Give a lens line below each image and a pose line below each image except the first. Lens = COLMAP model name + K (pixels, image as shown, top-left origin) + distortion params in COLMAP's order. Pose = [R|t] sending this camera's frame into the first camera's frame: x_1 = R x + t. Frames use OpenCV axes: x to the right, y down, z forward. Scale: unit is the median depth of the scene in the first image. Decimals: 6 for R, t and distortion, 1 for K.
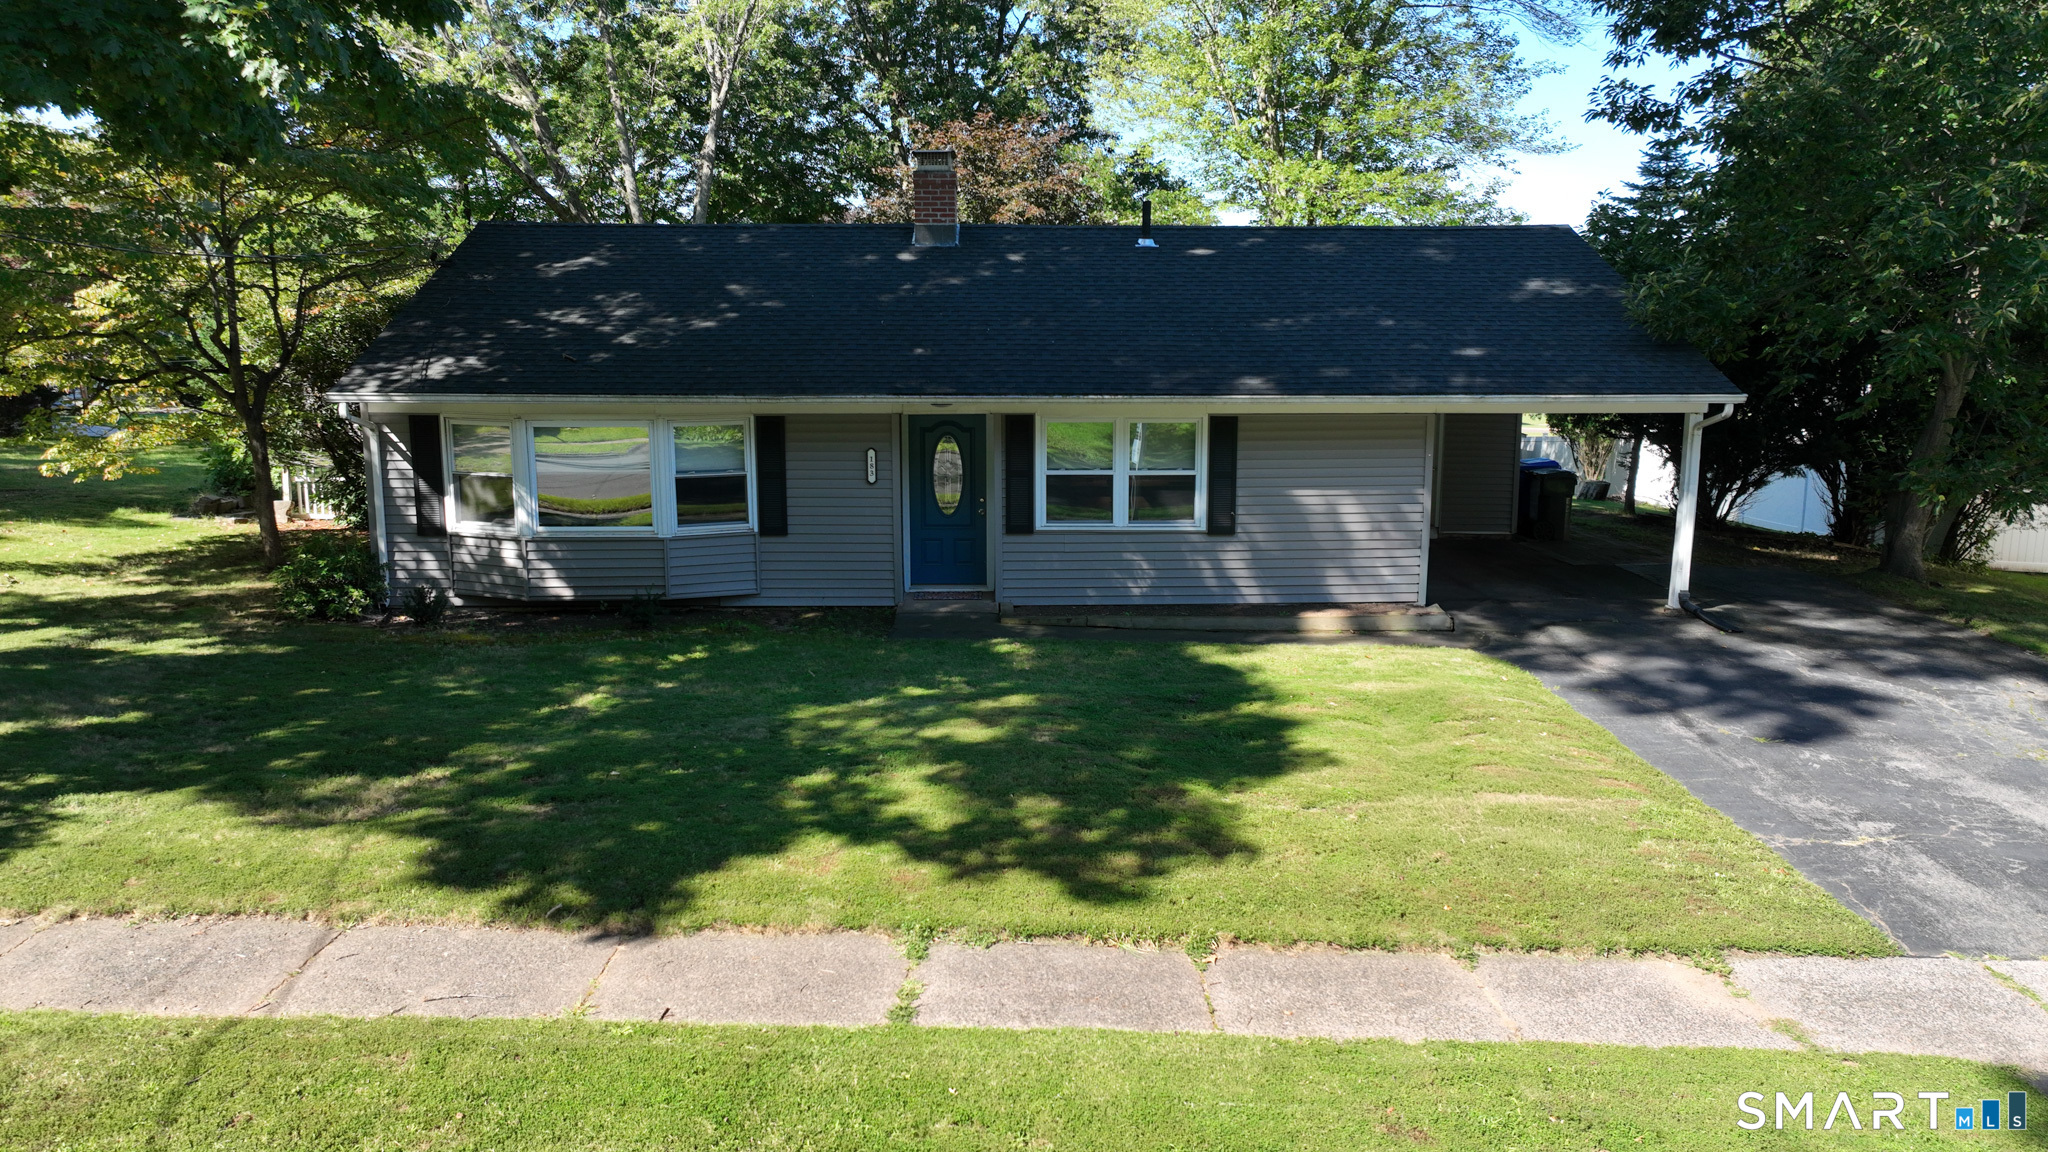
lens RADIAL K [[1459.9, 0, 1024.5], [0, 1459.9, 567.0], [0, 0, 1]] dist [0.002027, 0.000657]
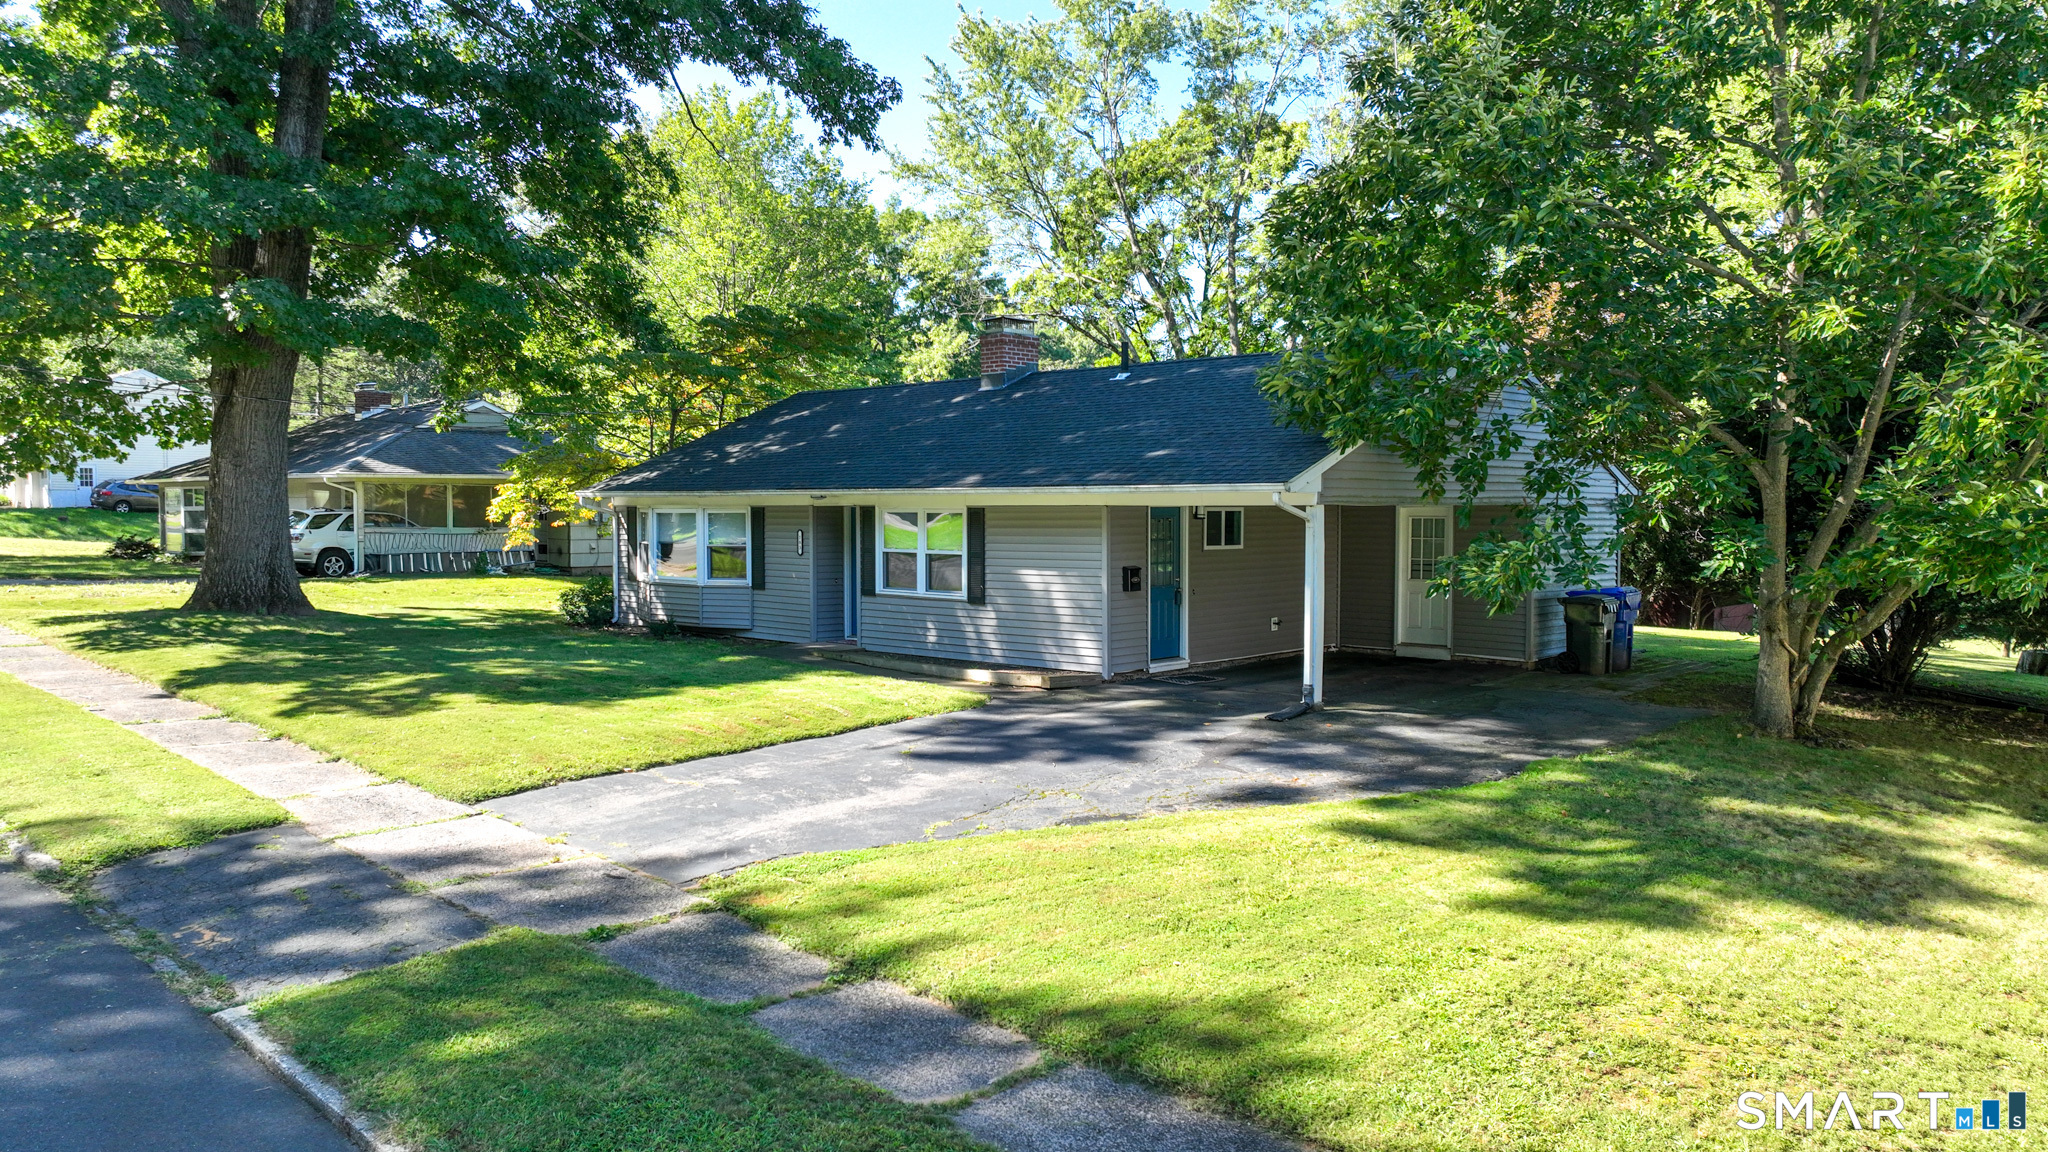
lens RADIAL K [[1459.9, 0, 1010.3], [0, 1459.9, 583.4], [0, 0, 1]] dist [0.002027, 0.000657]
pose [[0.705042, 0.038002, -0.708147, 1.037596], [-0.115140, 0.991448, -0.061430, 0.033464], [0.699756, 0.124847, 0.703388, 0.154227]]
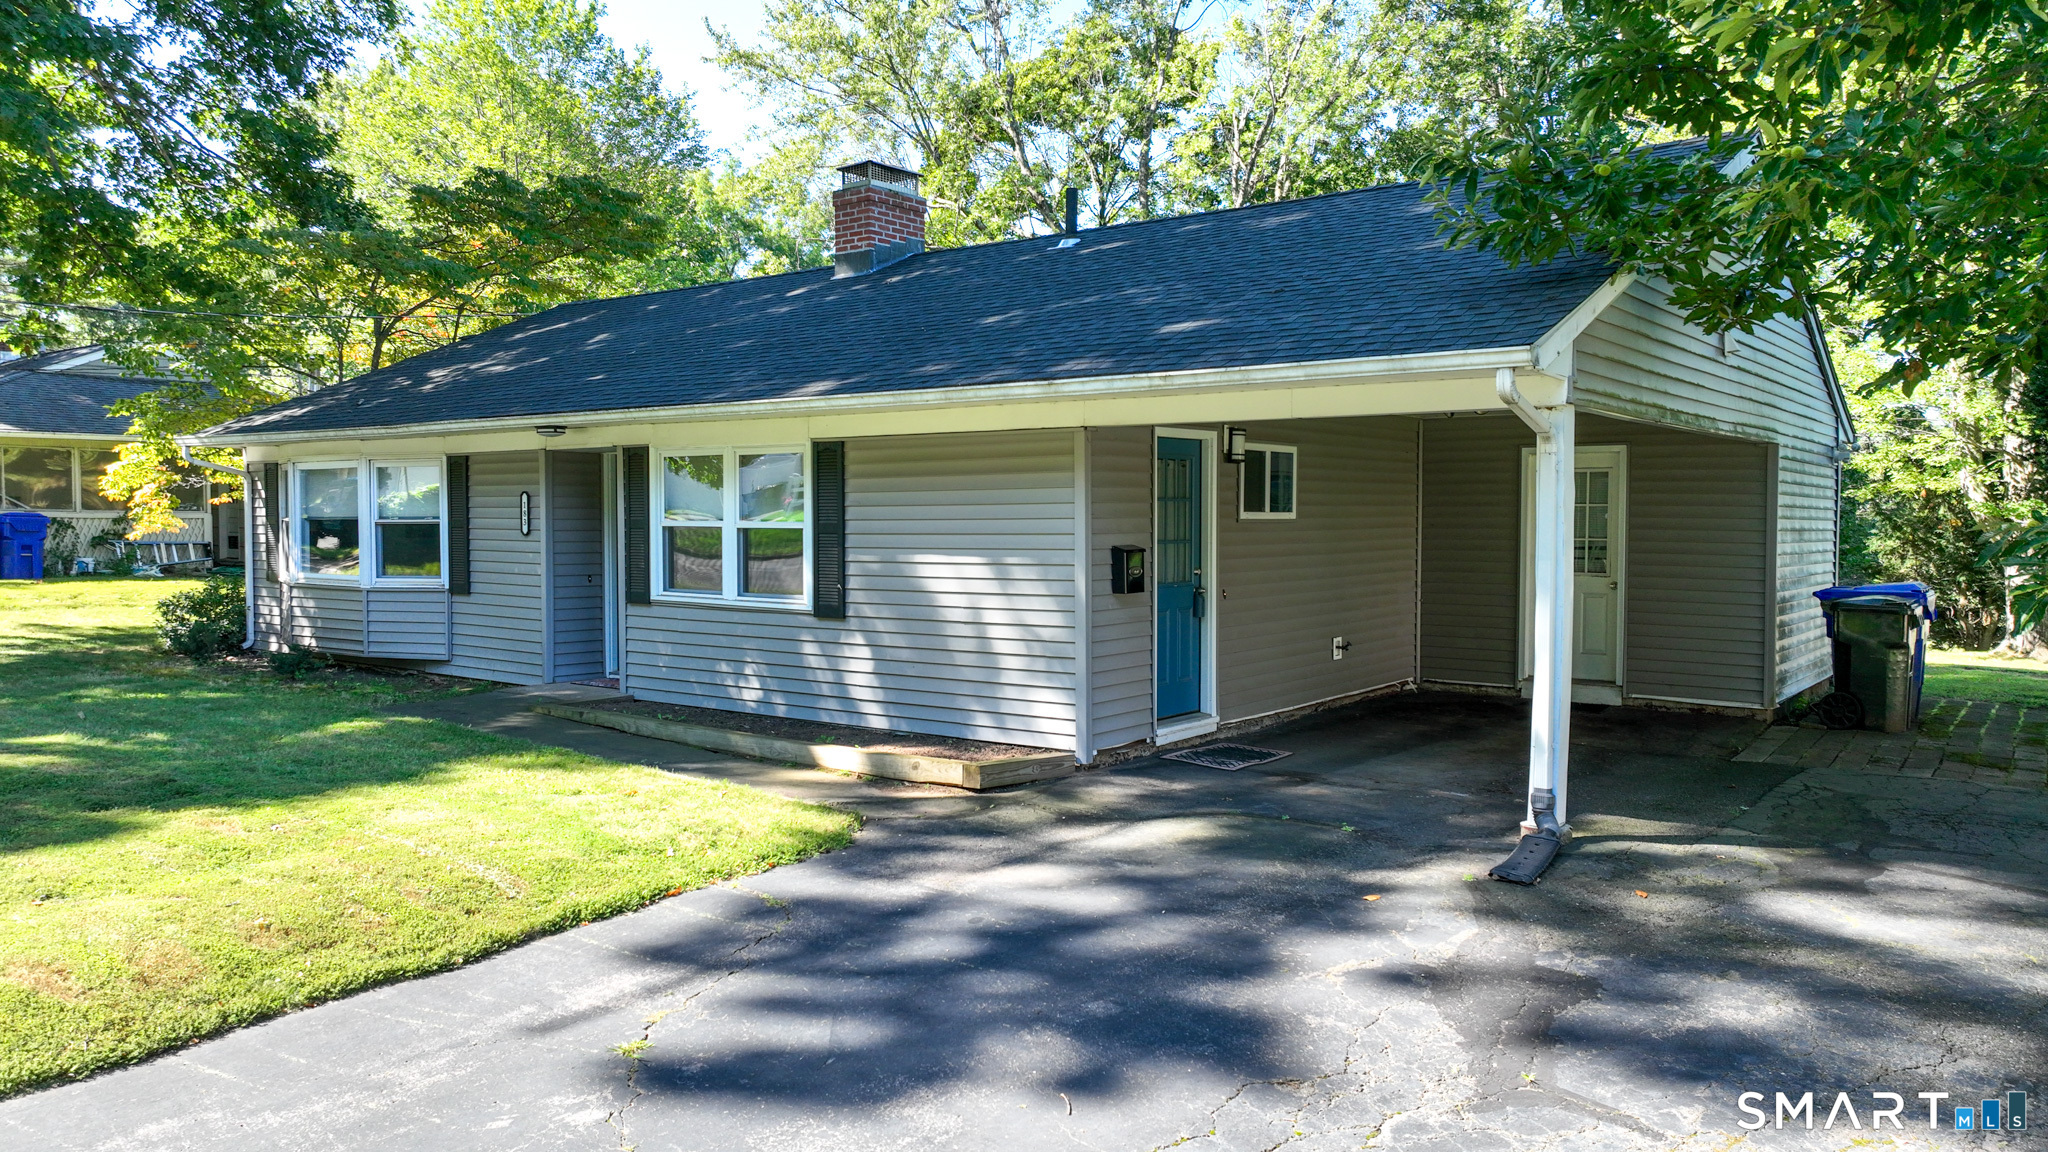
lens RADIAL K [[1459.9, 0, 1022.2], [0, 1459.9, 581.7], [0, 0, 1]] dist [0.002027, 0.000657]
pose [[0.777979, 0.031631, -0.627493, 0.632421], [-0.103705, 0.991498, -0.078596, 0.004948], [0.619672, 0.126220, 0.774645, 0.538407]]
